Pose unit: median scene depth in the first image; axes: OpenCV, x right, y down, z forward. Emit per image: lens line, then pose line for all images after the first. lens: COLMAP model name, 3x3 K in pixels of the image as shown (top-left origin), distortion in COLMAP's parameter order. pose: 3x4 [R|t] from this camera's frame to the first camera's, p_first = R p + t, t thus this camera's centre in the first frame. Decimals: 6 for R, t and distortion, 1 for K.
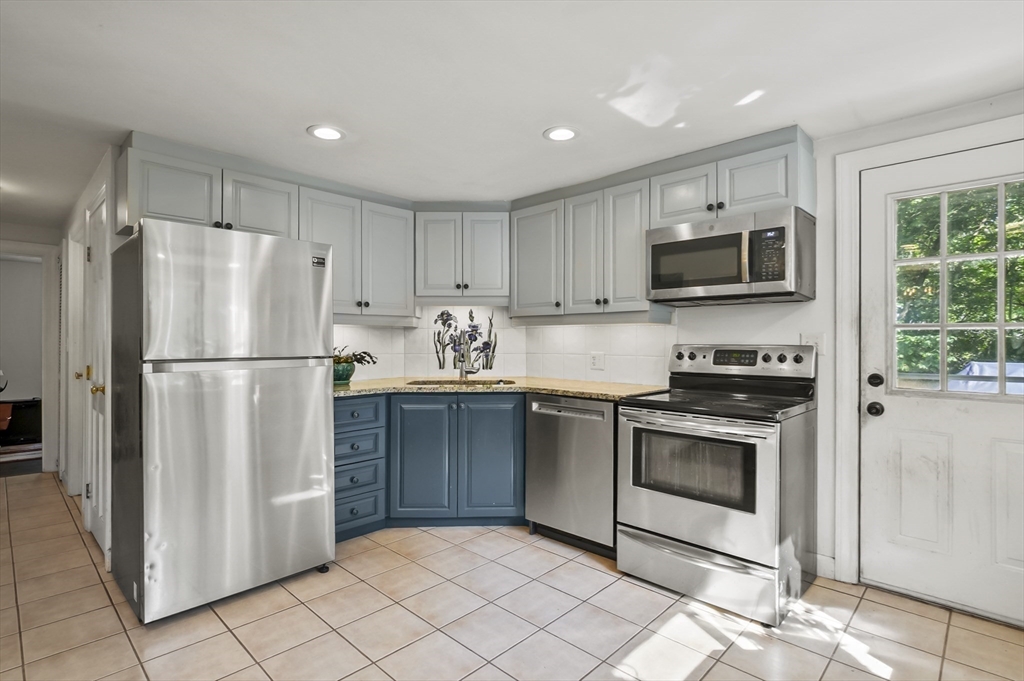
lens RADIAL K [[505.6, 0, 511.2], [0, 505.6, 339.7], [0, 0, 1]] dist [-0.000684, -0.002318]
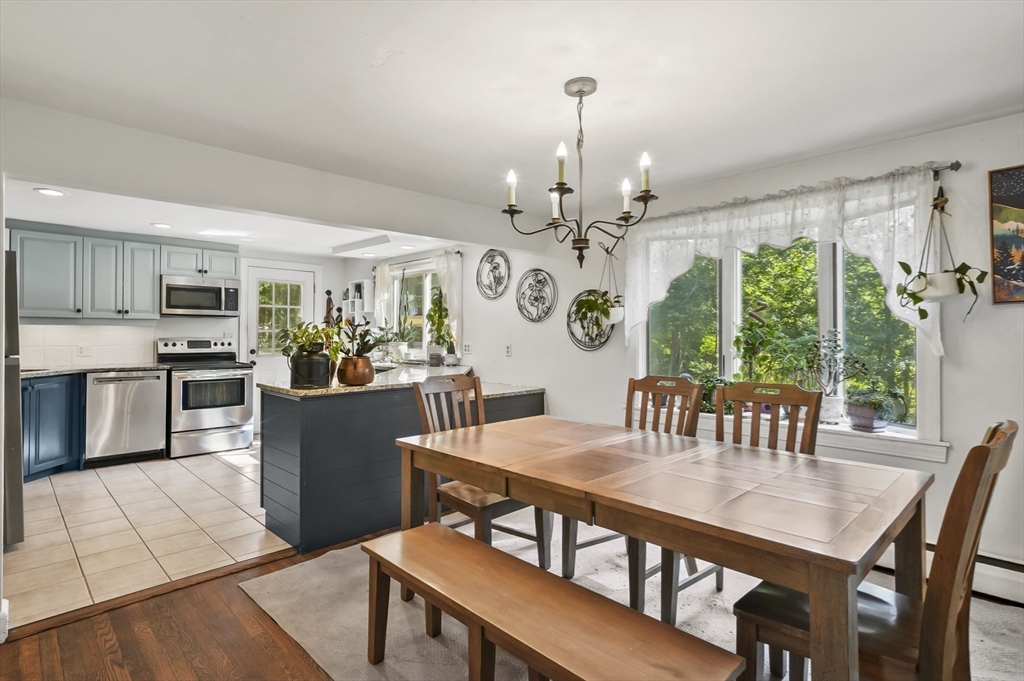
lens RADIAL K [[505.6, 0, 511.6], [0, 505.6, 332.1], [0, 0, 1]] dist [-0.000684, -0.002318]
pose [[0.014303, 0.001172, 0.999897, -1.606989], [-0.009035, 0.999959, -0.001043, -0.023791], [-0.999857, -0.009019, 0.014313, -0.287993]]
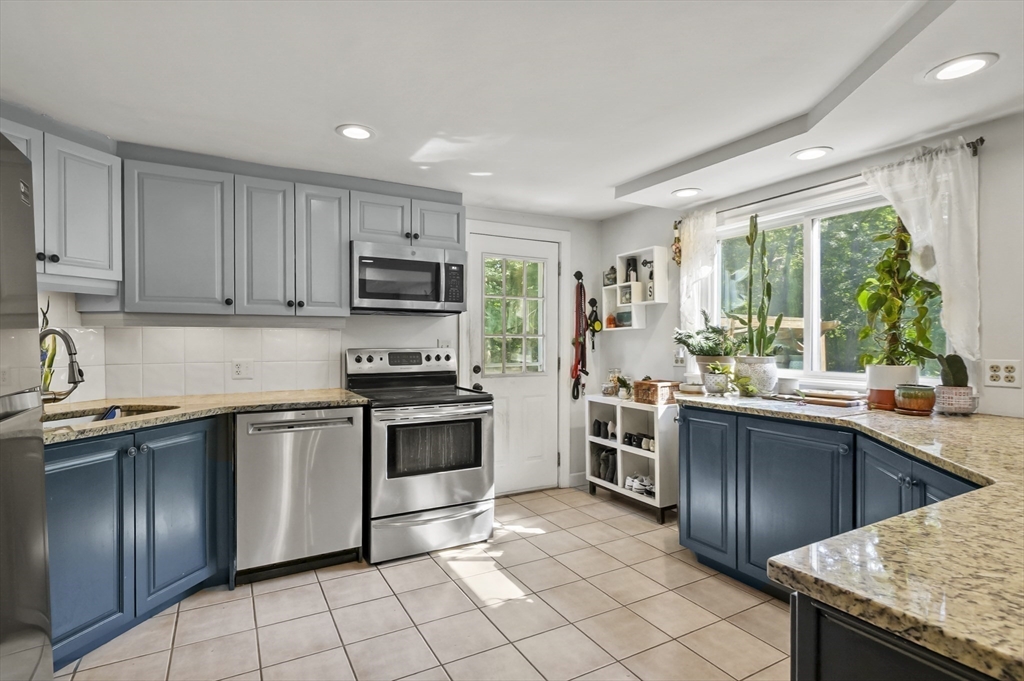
lens RADIAL K [[505.6, 0, 512.7], [0, 505.6, 344.2], [0, 0, 1]] dist [-0.000684, -0.002318]
pose [[0.286798, -0.010110, 0.957938, -0.685932], [-0.003803, 0.999924, 0.011691, -0.015875], [-0.957983, -0.006996, 0.286738, 0.403589]]
